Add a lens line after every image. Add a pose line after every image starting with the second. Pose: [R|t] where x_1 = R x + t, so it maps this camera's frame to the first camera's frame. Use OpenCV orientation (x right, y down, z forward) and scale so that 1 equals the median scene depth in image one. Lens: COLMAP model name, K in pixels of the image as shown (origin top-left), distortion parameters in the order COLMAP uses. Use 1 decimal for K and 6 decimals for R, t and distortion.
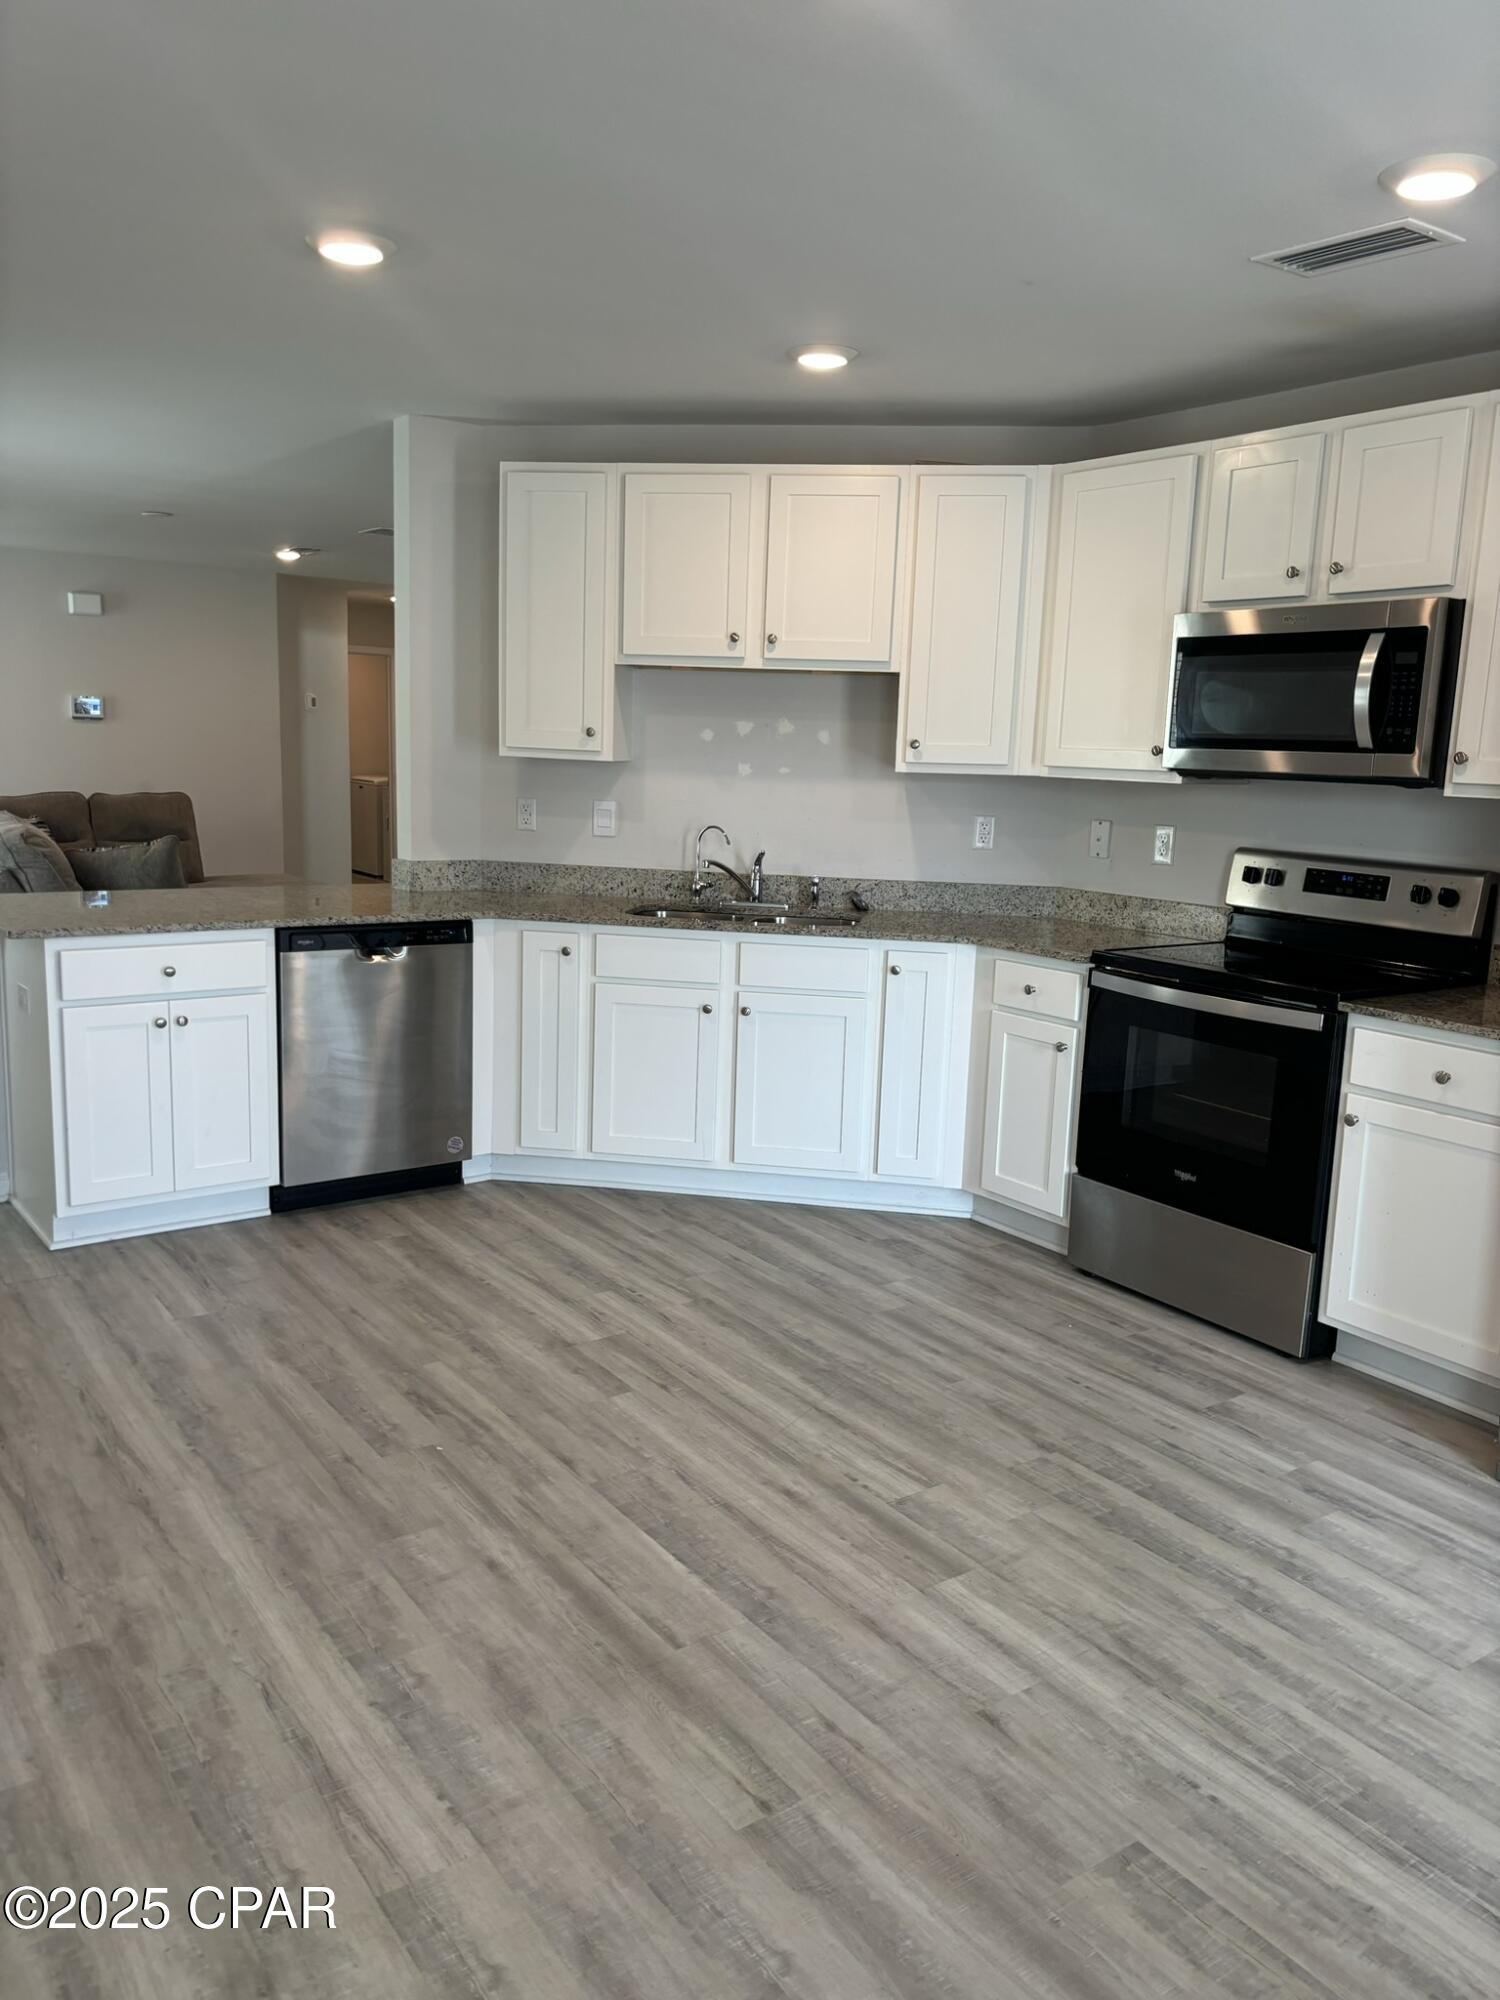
lens RADIAL K [[1540.2, 0, 750.0], [0, 1540.2, 1000.0], [0, 0, 1]] dist [0.000588, -0.000564]
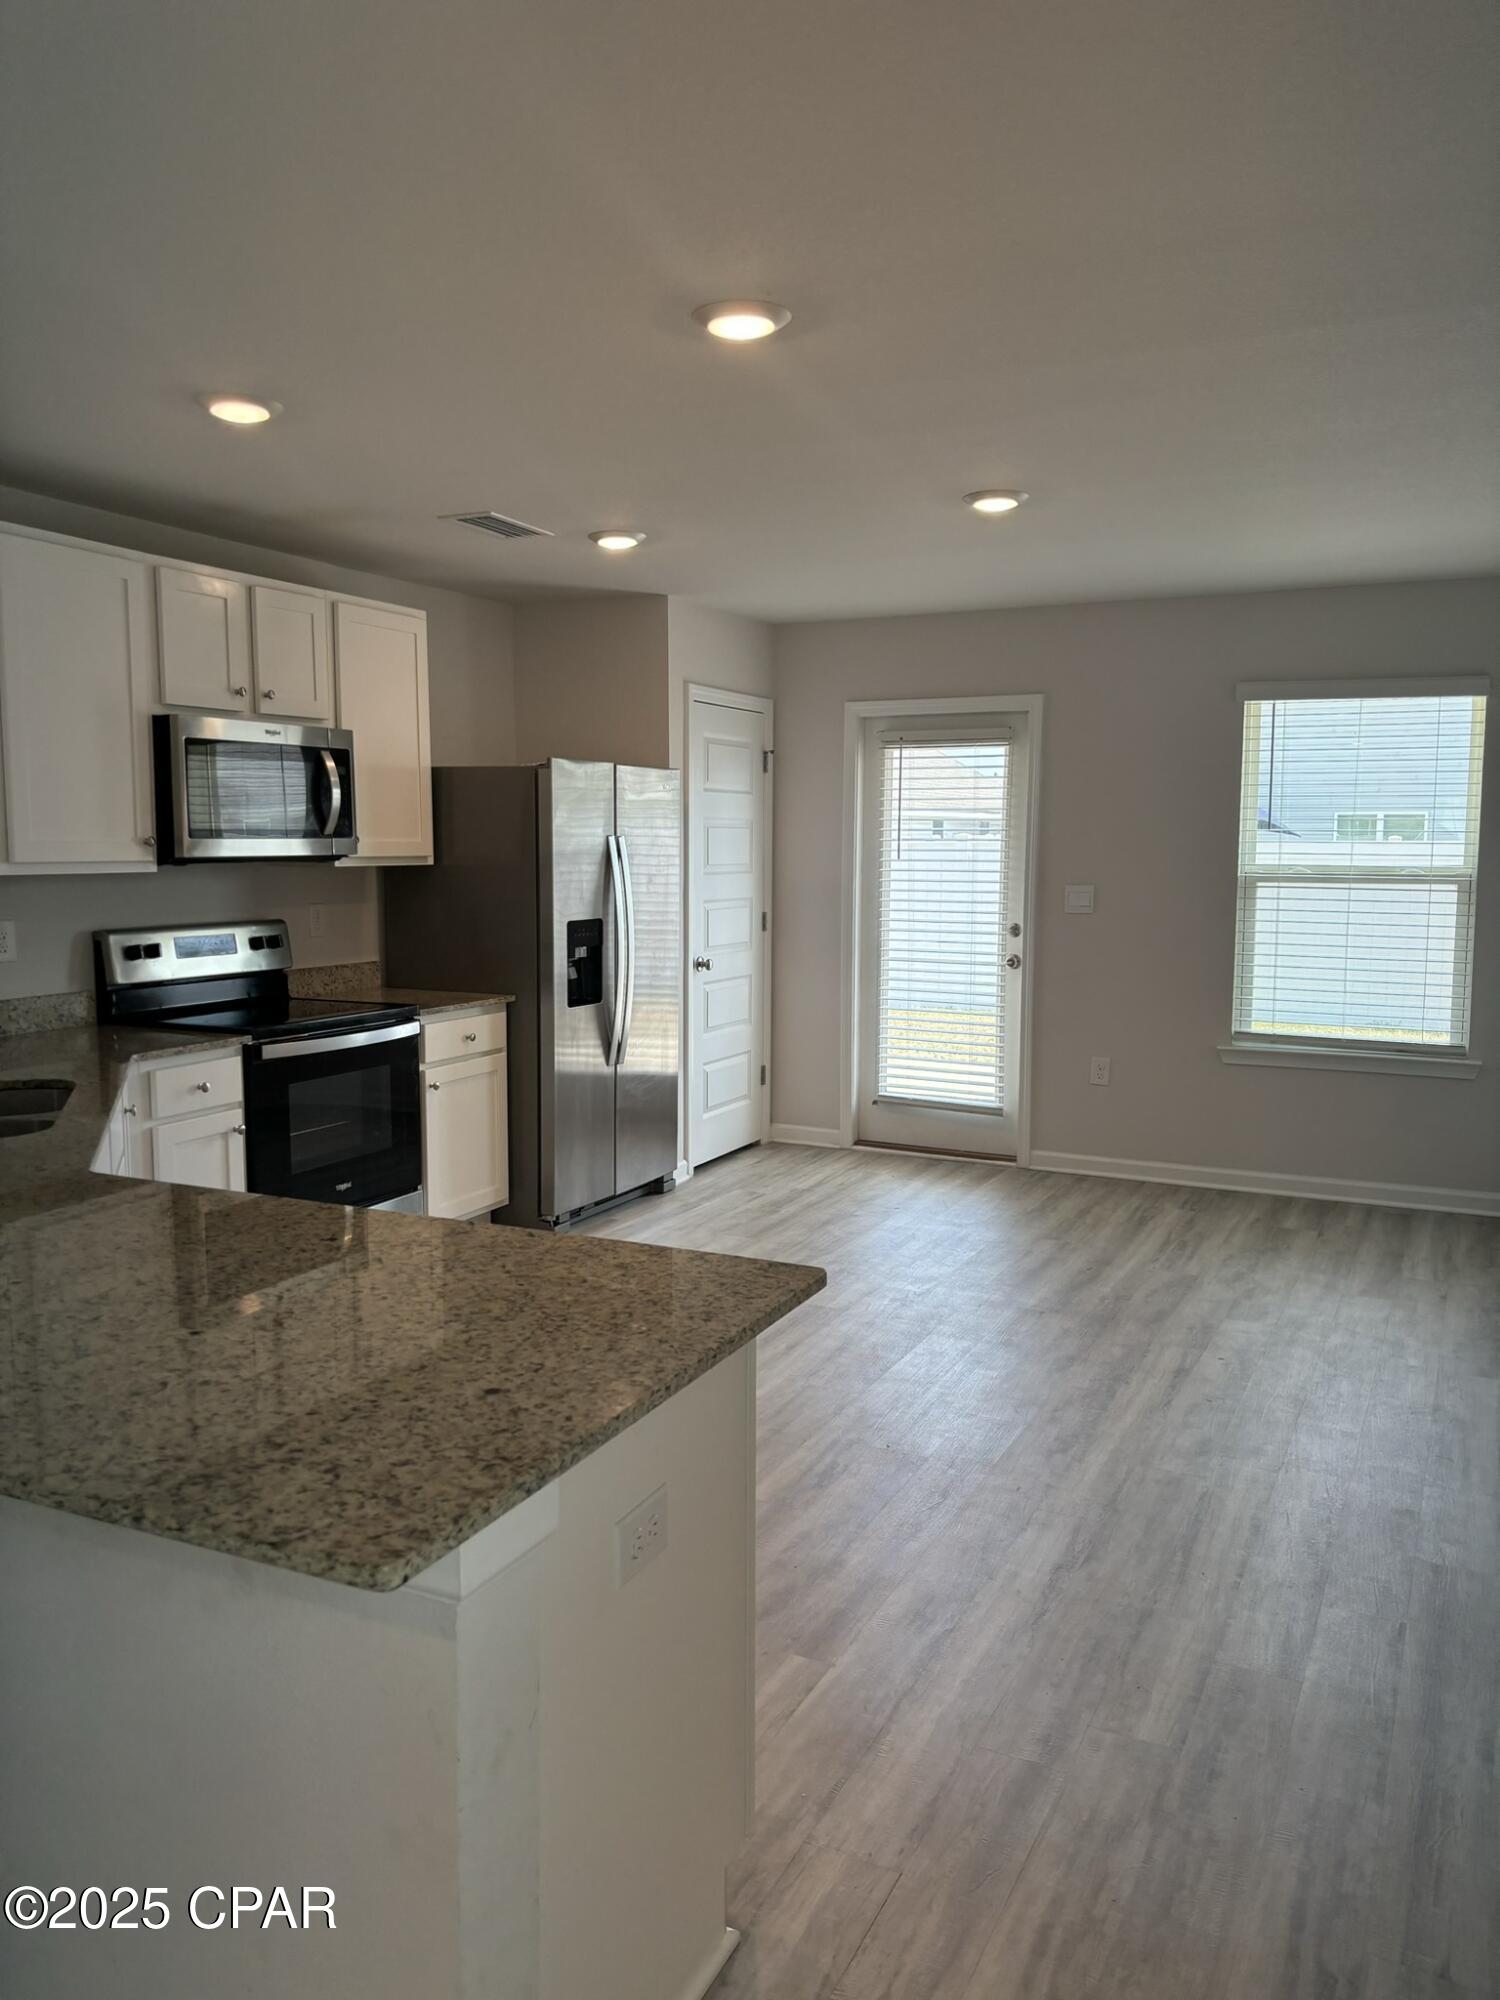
lens RADIAL K [[1540.2, 0, 750.0], [0, 1540.2, 1000.0], [0, 0, 1]] dist [0.000588, -0.000564]
pose [[-0.478659, -0.127029, 0.868763, -0.913635], [0.129278, 0.968497, 0.212840, -0.246983], [-0.868431, 0.214190, -0.447158, 1.238358]]
